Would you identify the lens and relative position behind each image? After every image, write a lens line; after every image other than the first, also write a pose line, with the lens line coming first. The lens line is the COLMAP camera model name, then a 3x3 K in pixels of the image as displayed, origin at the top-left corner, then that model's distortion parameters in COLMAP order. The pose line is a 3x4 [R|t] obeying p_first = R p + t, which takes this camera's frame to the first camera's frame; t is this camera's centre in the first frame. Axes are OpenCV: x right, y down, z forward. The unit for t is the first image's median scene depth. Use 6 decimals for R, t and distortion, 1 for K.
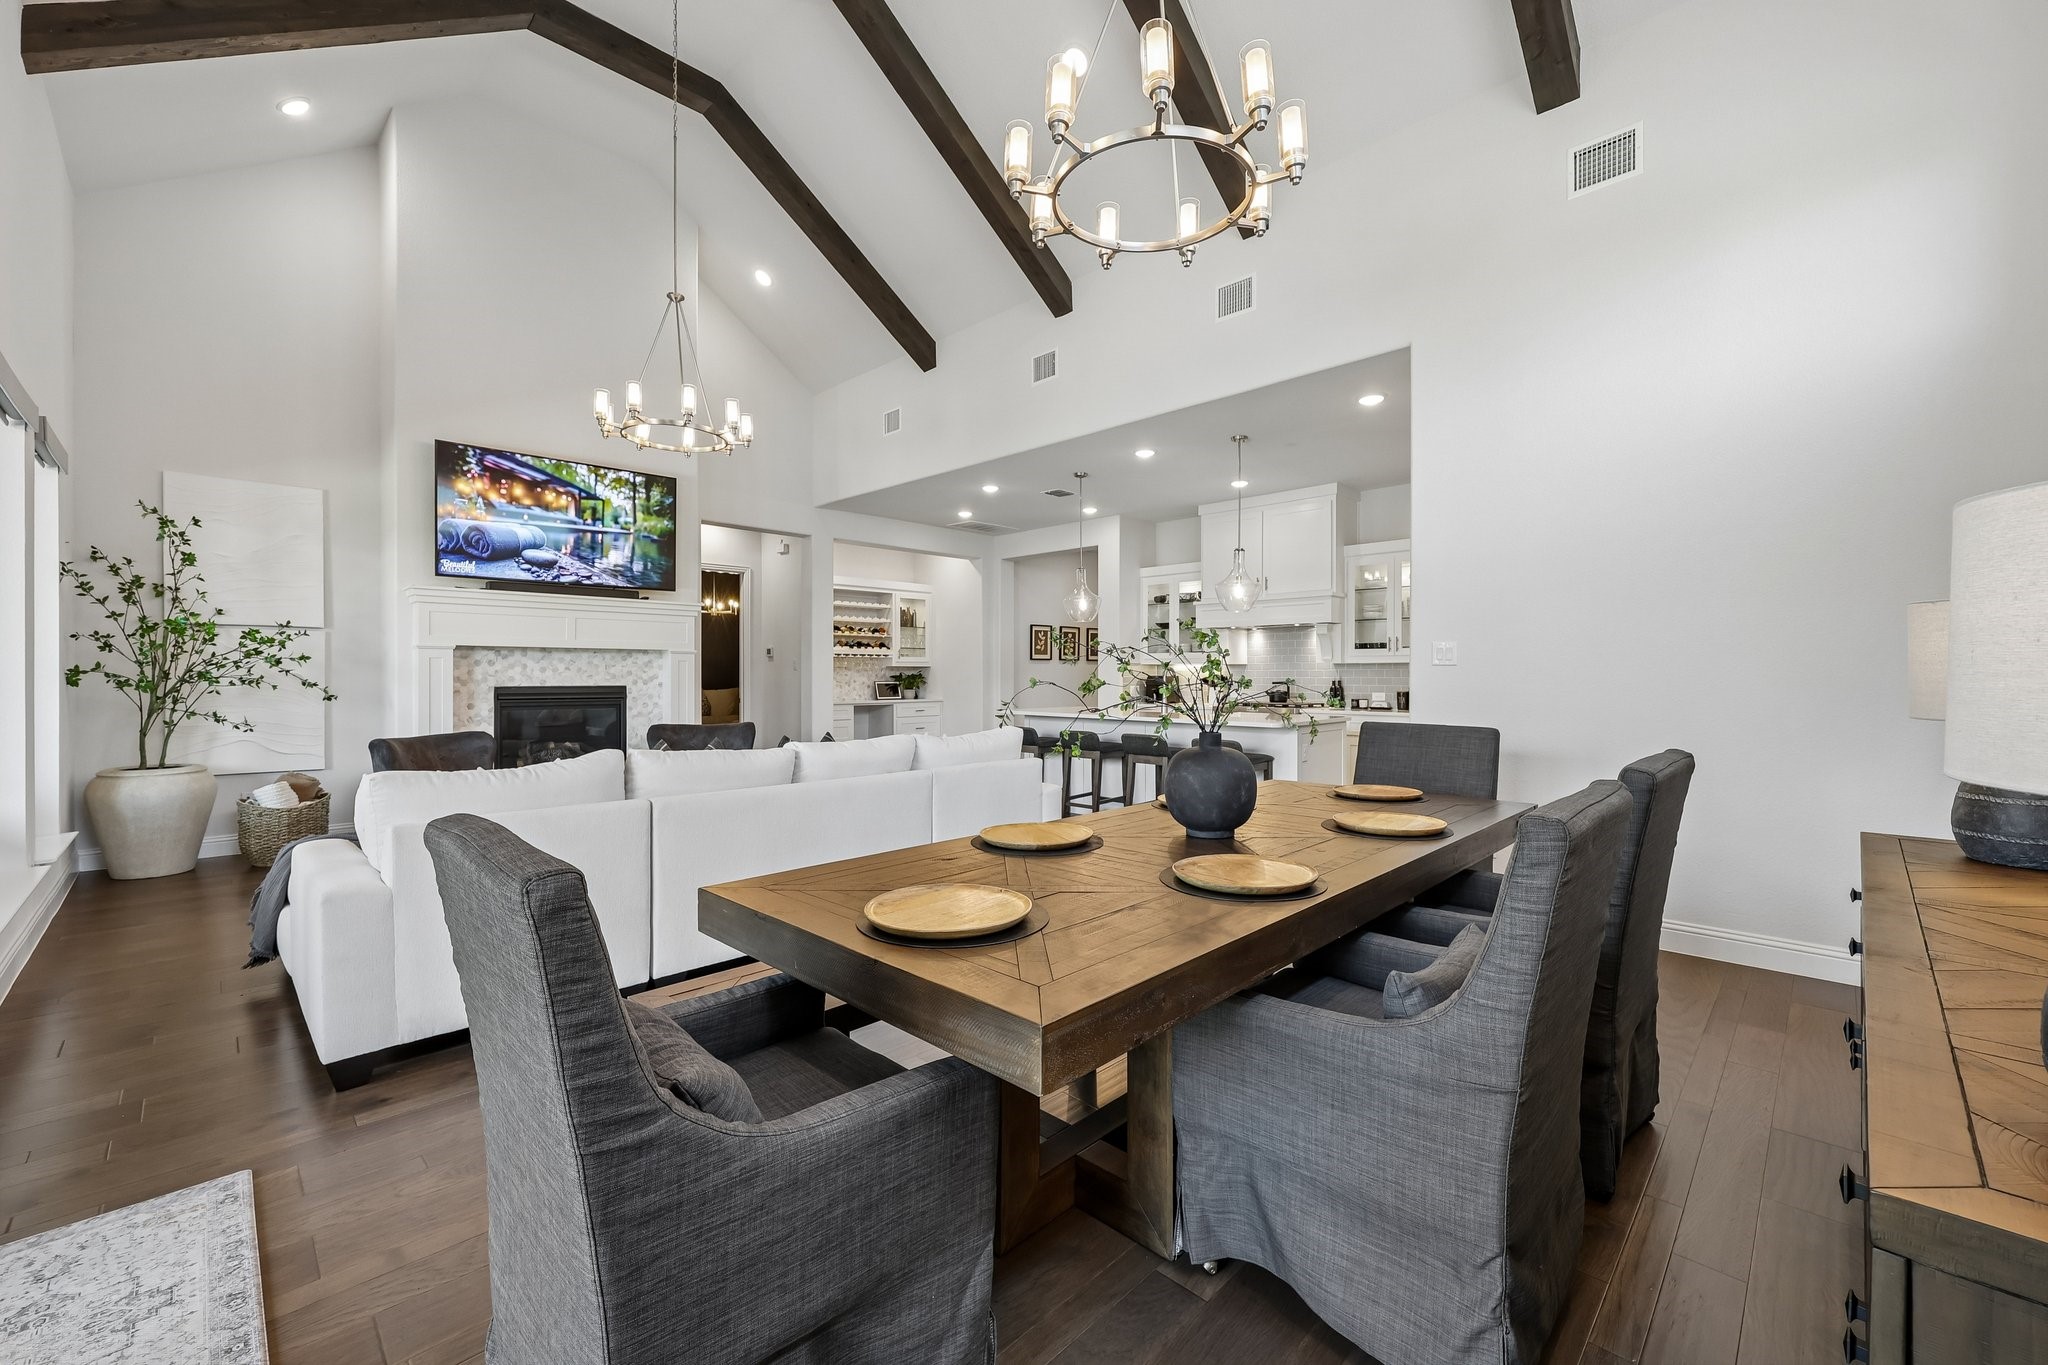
lens RADIAL K [[817.5, 0, 1021.3], [0, 817.5, 686.1], [0, 0, 1]] dist [-0.002318, -0.001011]
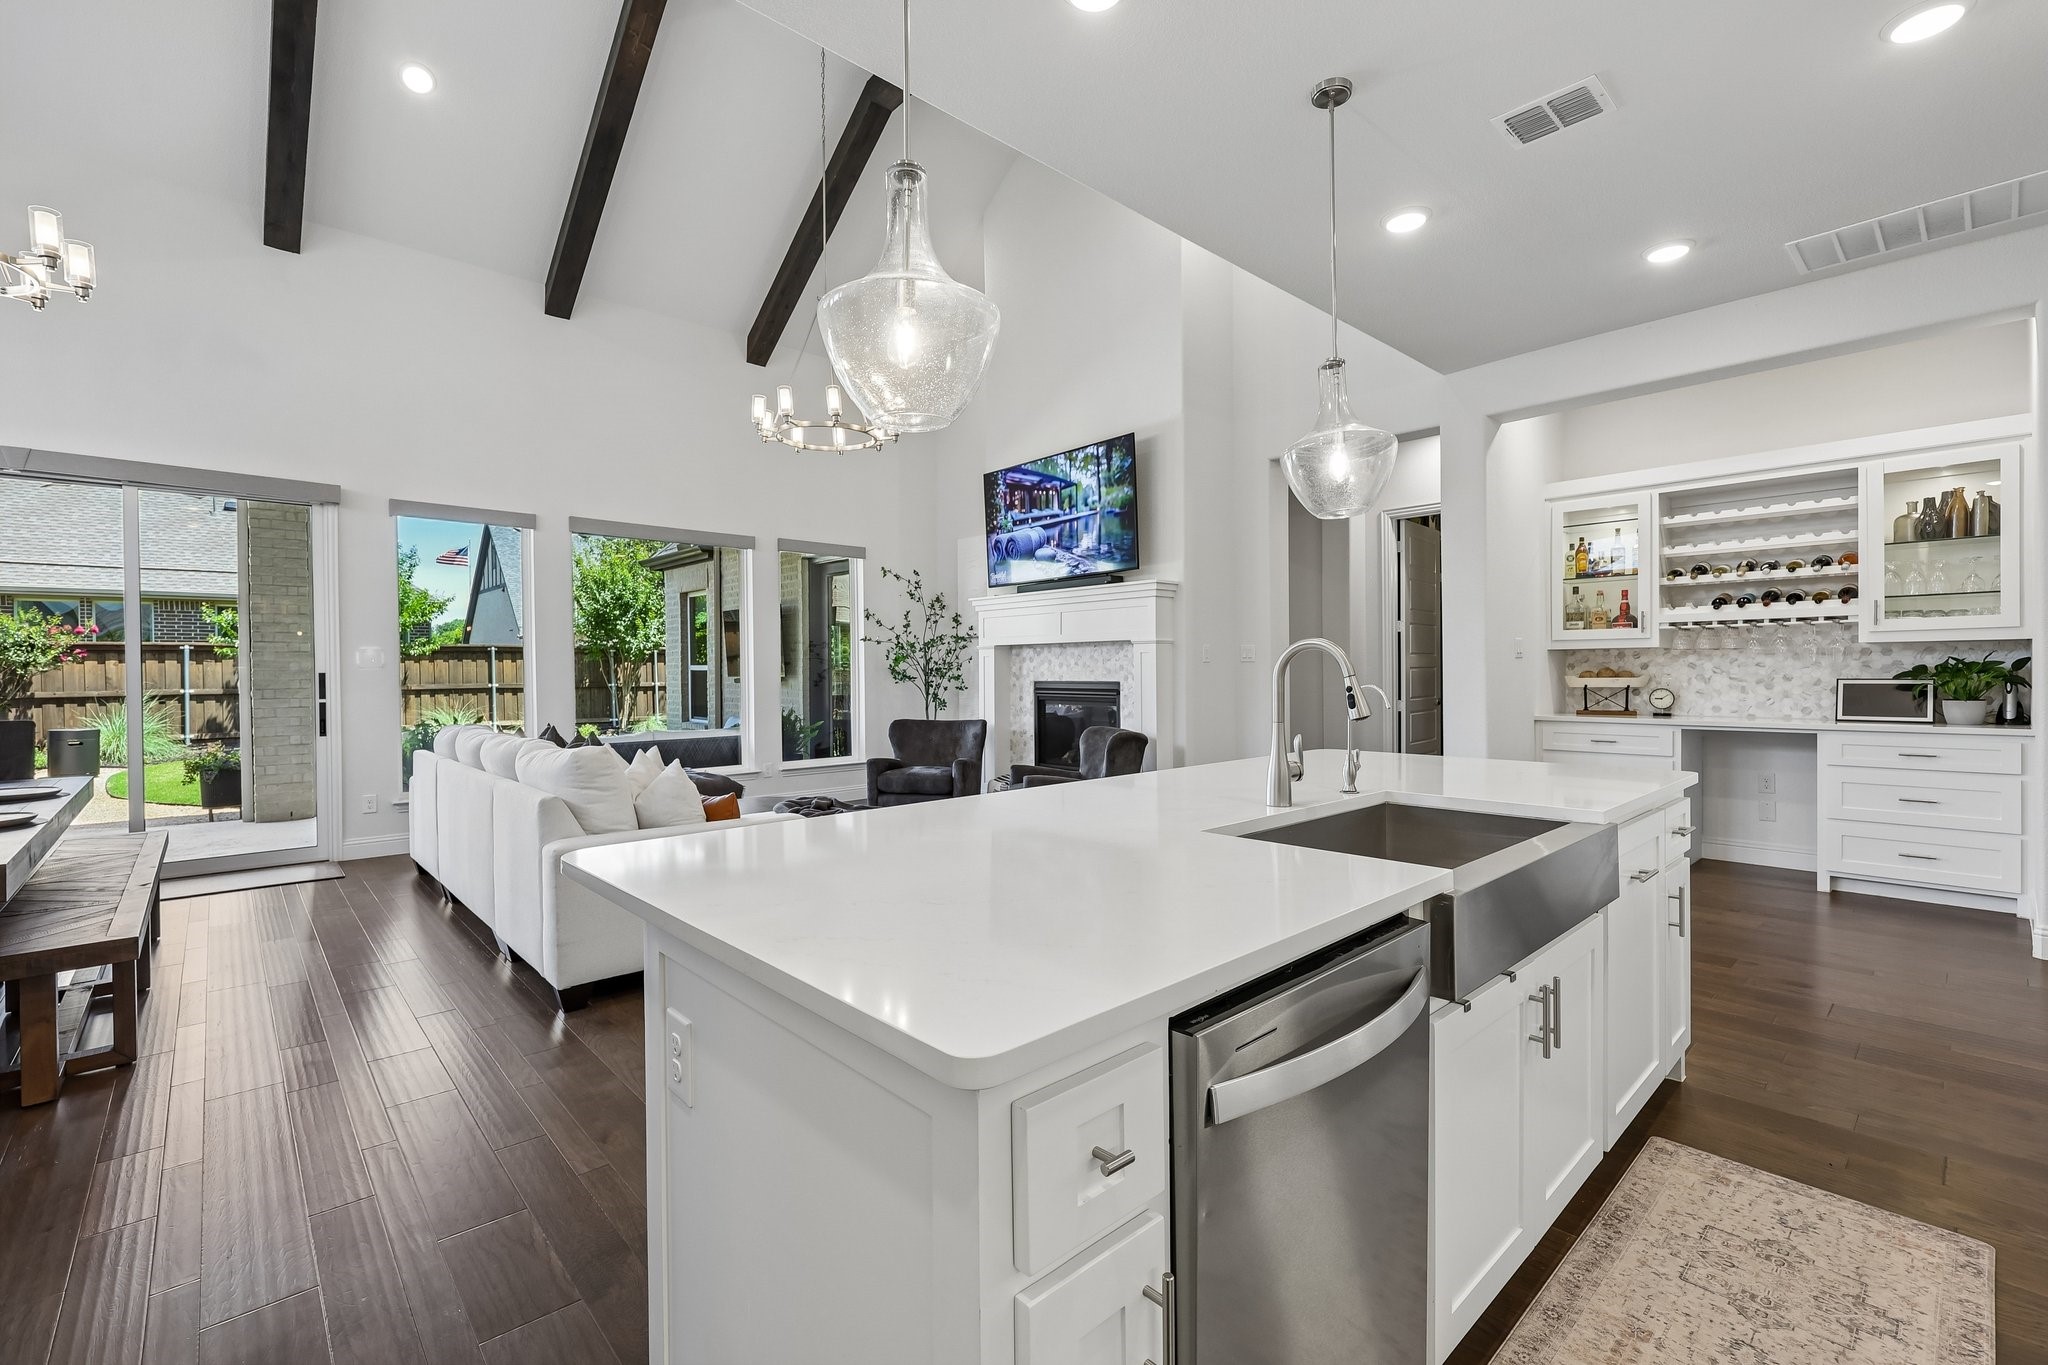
lens RADIAL K [[888.2, 0, 1018.9], [0, 888.2, 678.9], [0, 0, 1]] dist [-0.001368, 0.000776]
pose [[-0.050596, 0.009253, -0.998676, 0.511294], [-0.006608, 0.999932, 0.009600, -0.012572], [0.998697, 0.007085, -0.050532, 0.977555]]
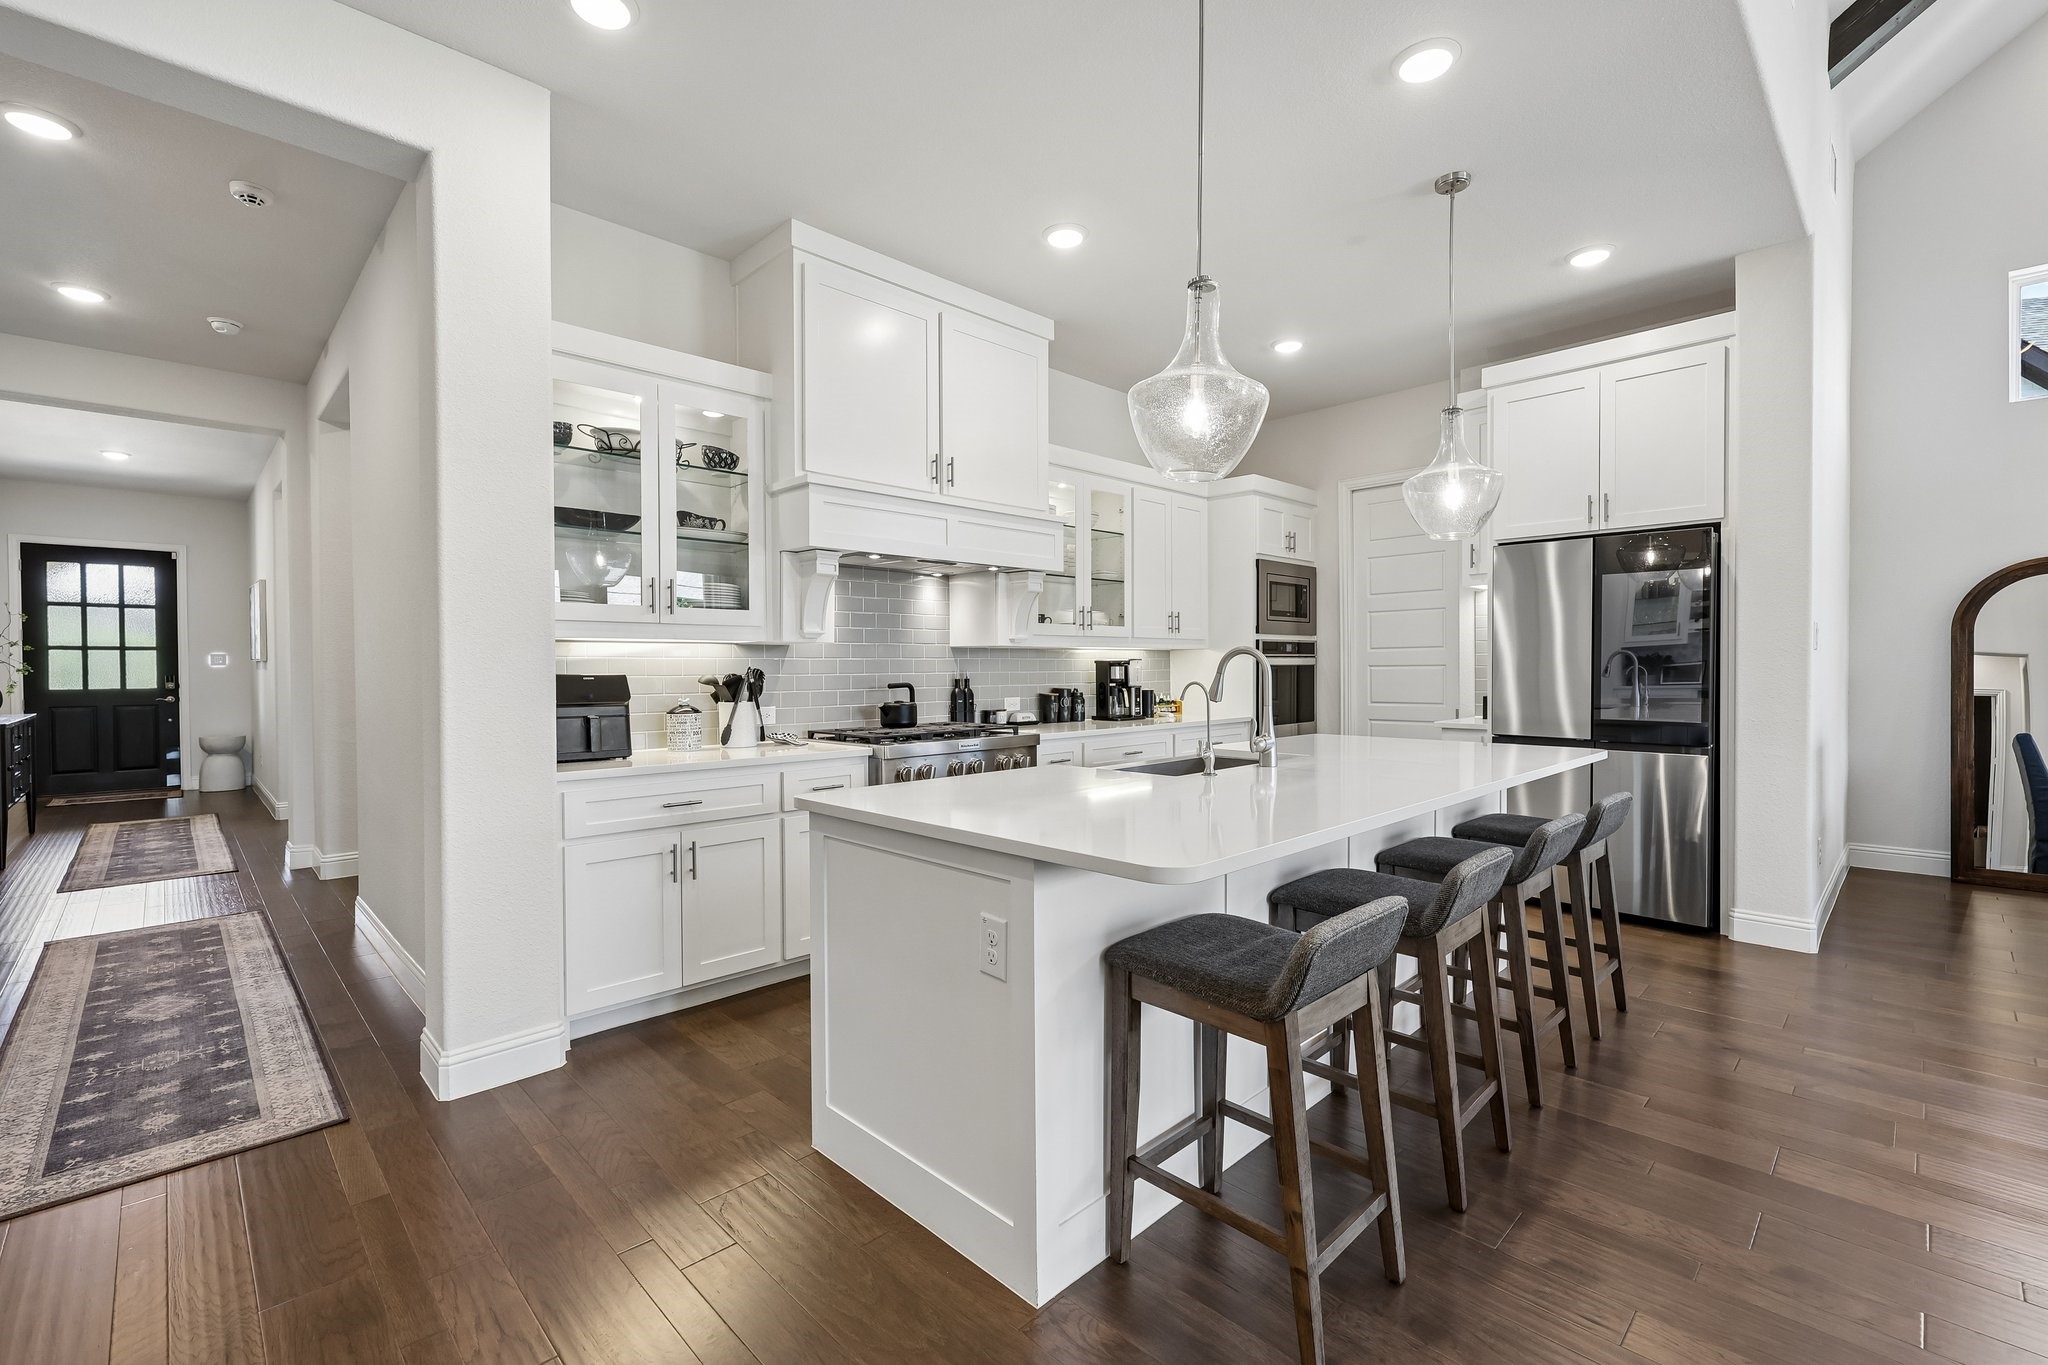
lens RADIAL K [[888.2, 0, 1036.4], [0, 888.2, 677.4], [0, 0, 1]] dist [-0.001368, 0.000776]
pose [[0.003660, -0.012454, 0.999916, -0.252901], [0.020428, 0.999715, 0.012377, -0.017059], [-0.999785, 0.020381, 0.003914, 1.168895]]
